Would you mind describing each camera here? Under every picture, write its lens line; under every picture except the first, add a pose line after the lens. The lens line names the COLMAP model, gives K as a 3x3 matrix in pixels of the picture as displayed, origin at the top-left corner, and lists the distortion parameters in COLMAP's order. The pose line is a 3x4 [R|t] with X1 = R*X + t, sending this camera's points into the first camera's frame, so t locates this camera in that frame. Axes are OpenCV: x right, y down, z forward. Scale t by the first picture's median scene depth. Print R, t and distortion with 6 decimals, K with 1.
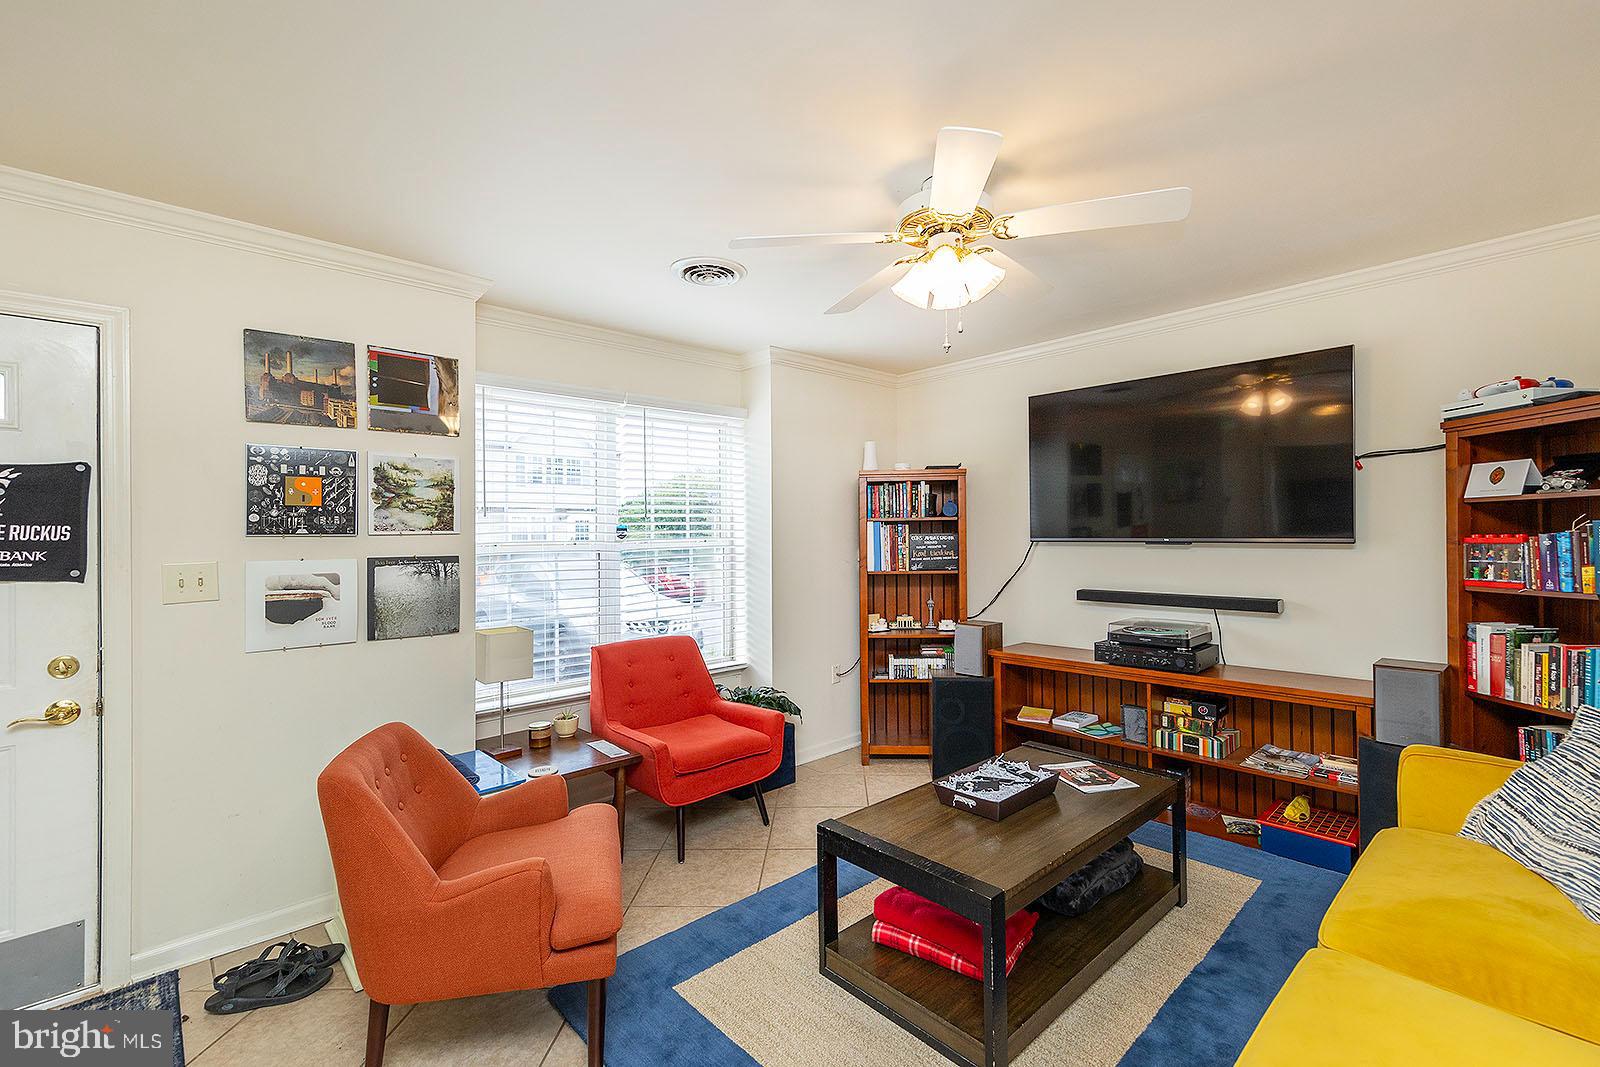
lens RADIAL K [[685.2, 0, 823.8], [0, 685.2, 529.6], [0, 0, 1]] dist [0.000460, -0.000002]
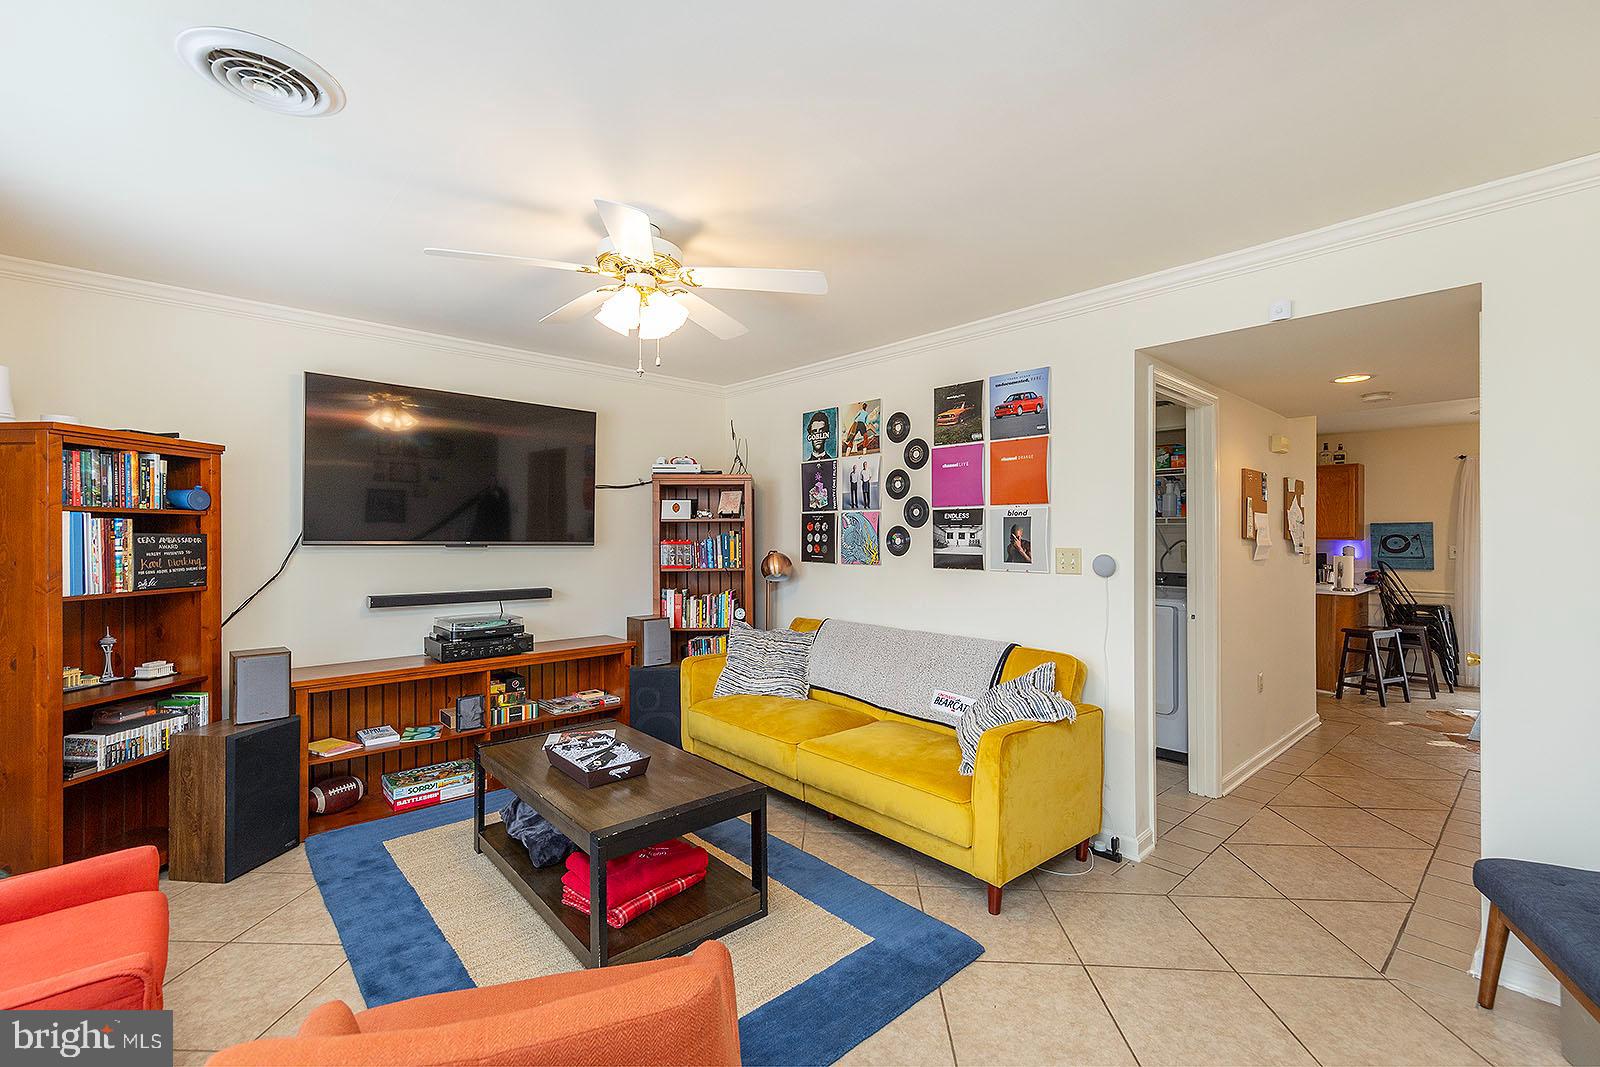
lens RADIAL K [[678.9, 0, 800.0], [0, 678.9, 533.5], [0, 0, 1]] dist [0.001018, -0.000006]
pose [[0.027910, 0.018039, 0.999448, -0.760113], [-0.010506, 0.999787, -0.017752, 0.017251], [-0.999555, -0.010004, 0.028094, 0.561621]]
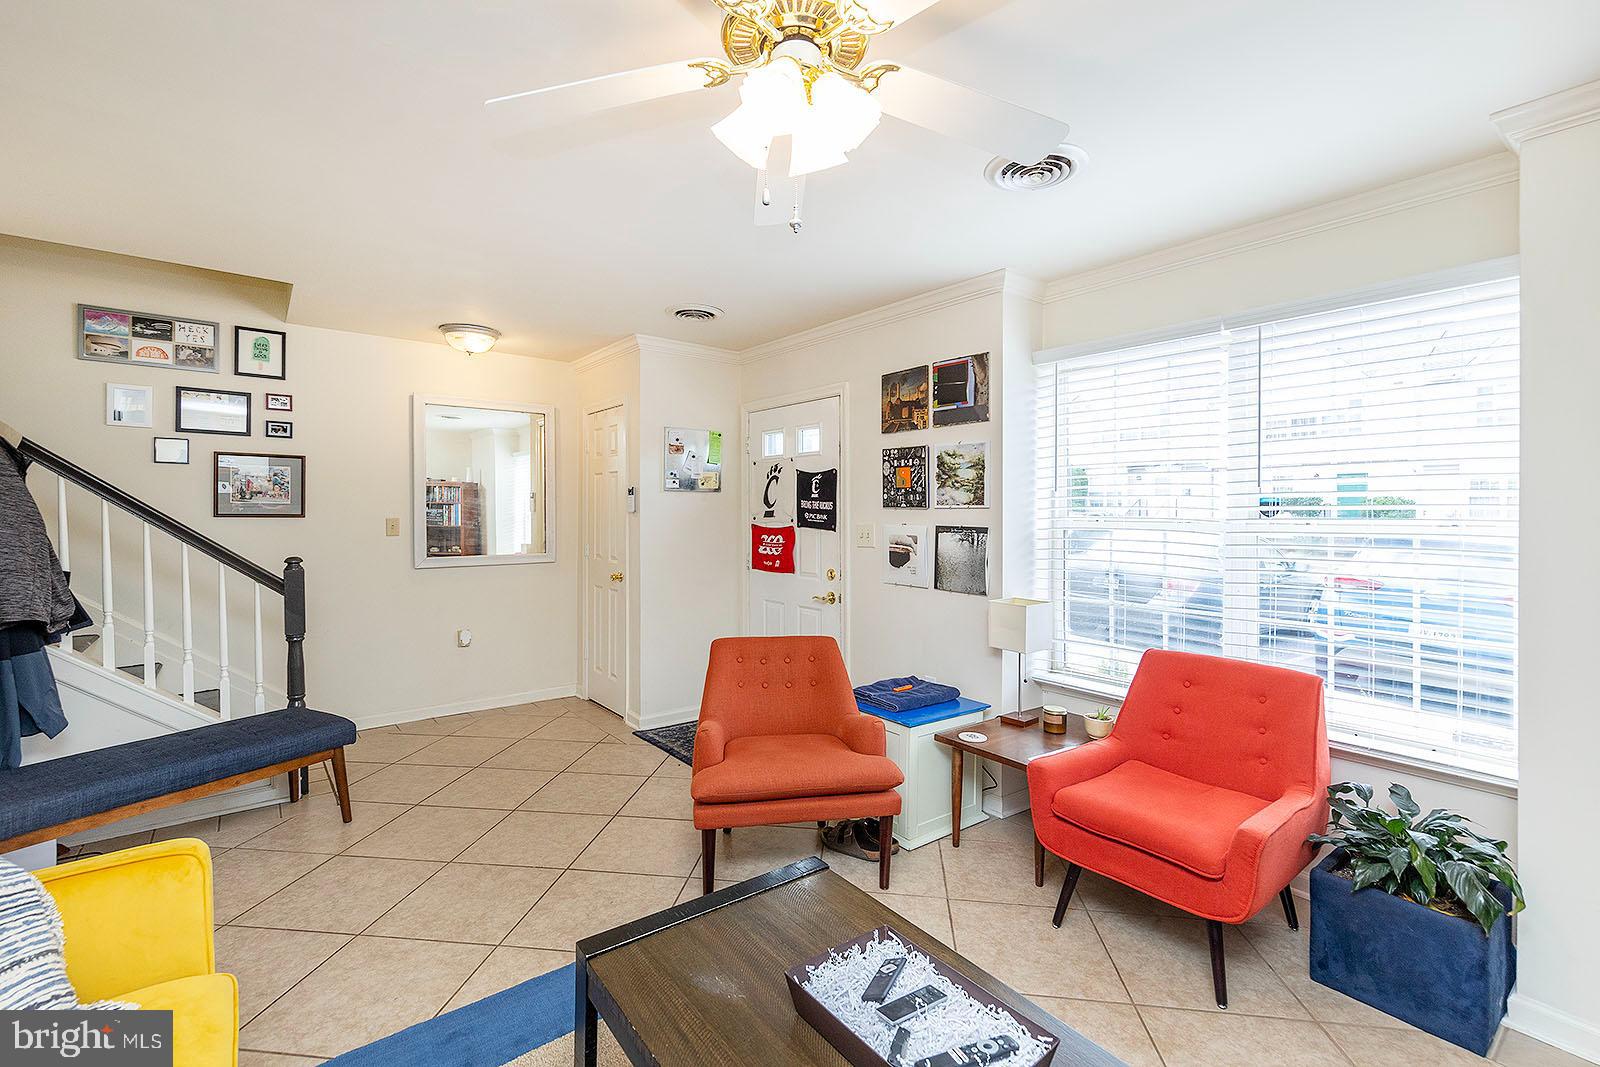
lens RADIAL K [[698.0, 0, 799.0], [0, 698.0, 514.0], [0, 0, 1]] dist [0.000746, 0.000054]
pose [[-0.097791, 0.016007, -0.995078, 0.669145], [0.001437, 0.999872, 0.015943, -0.002607], [0.995206, 0.000129, -0.097802, 0.849680]]
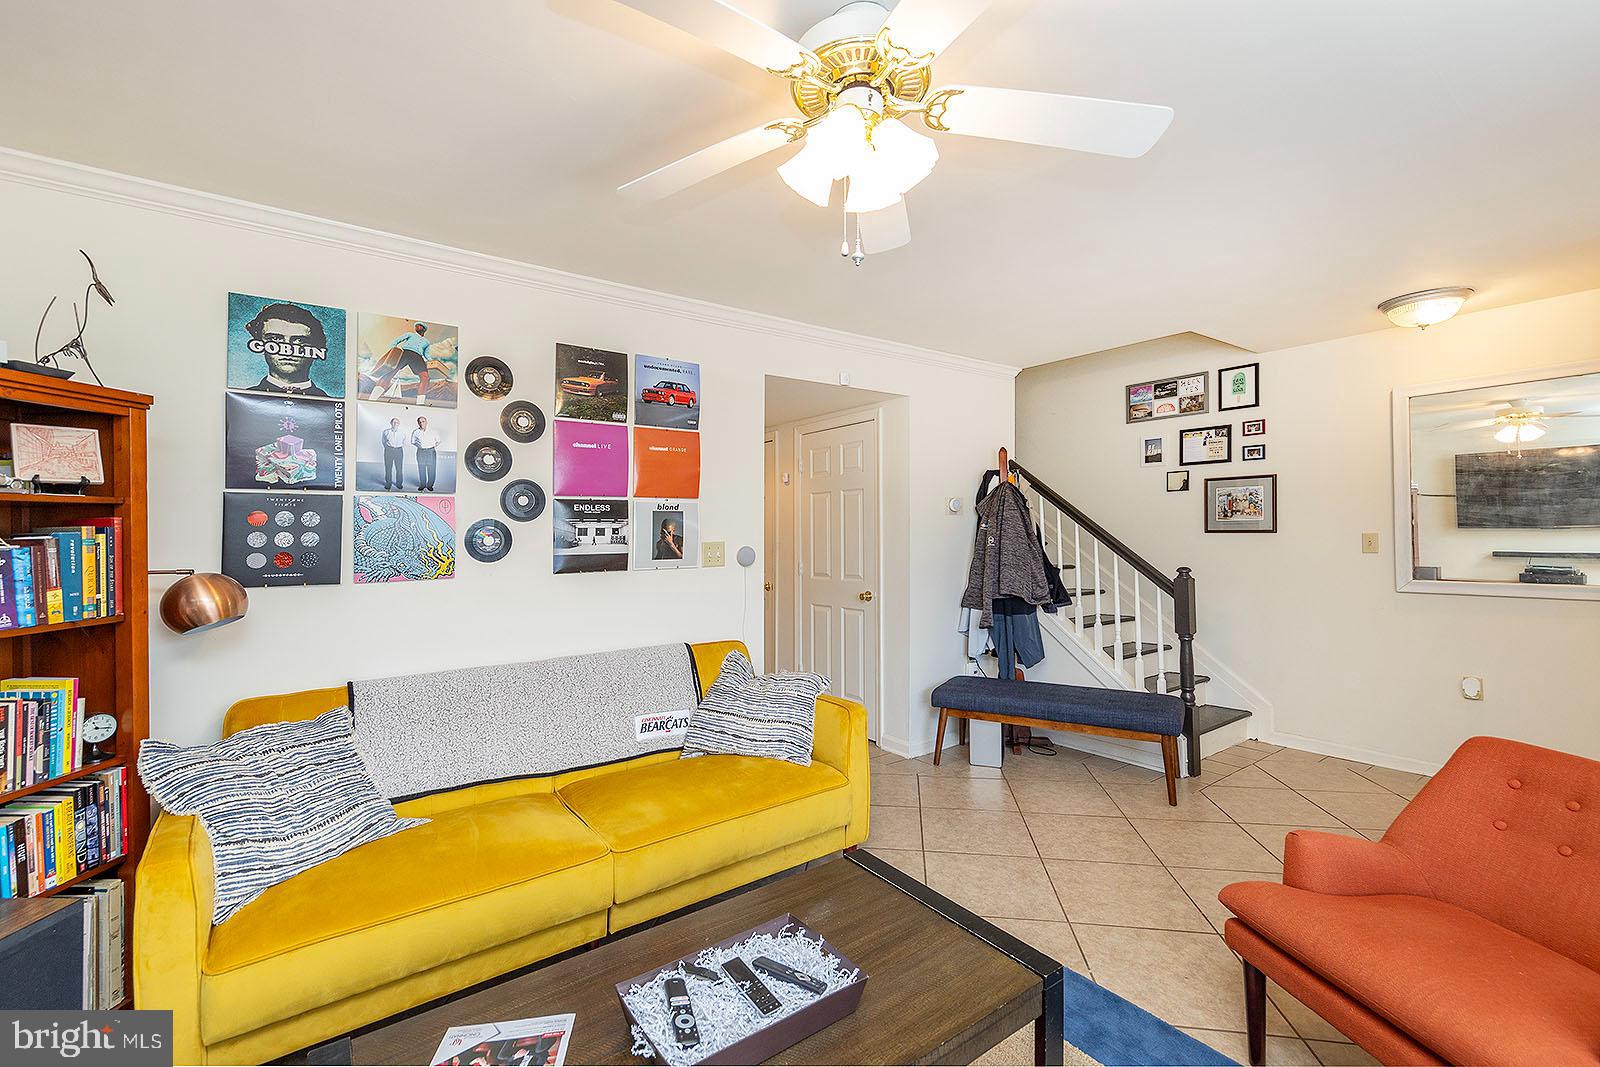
lens RADIAL K [[678.9, 0, 800.0], [0, 678.9, 533.5], [0, 0, 1]] dist [0.001018, -0.000006]
pose [[-0.990438, 0.023957, 0.135864, 0.109059], [0.023760, 0.999713, -0.003071, 0.008632], [-0.135899, 0.000186, -0.990723, 1.343680]]
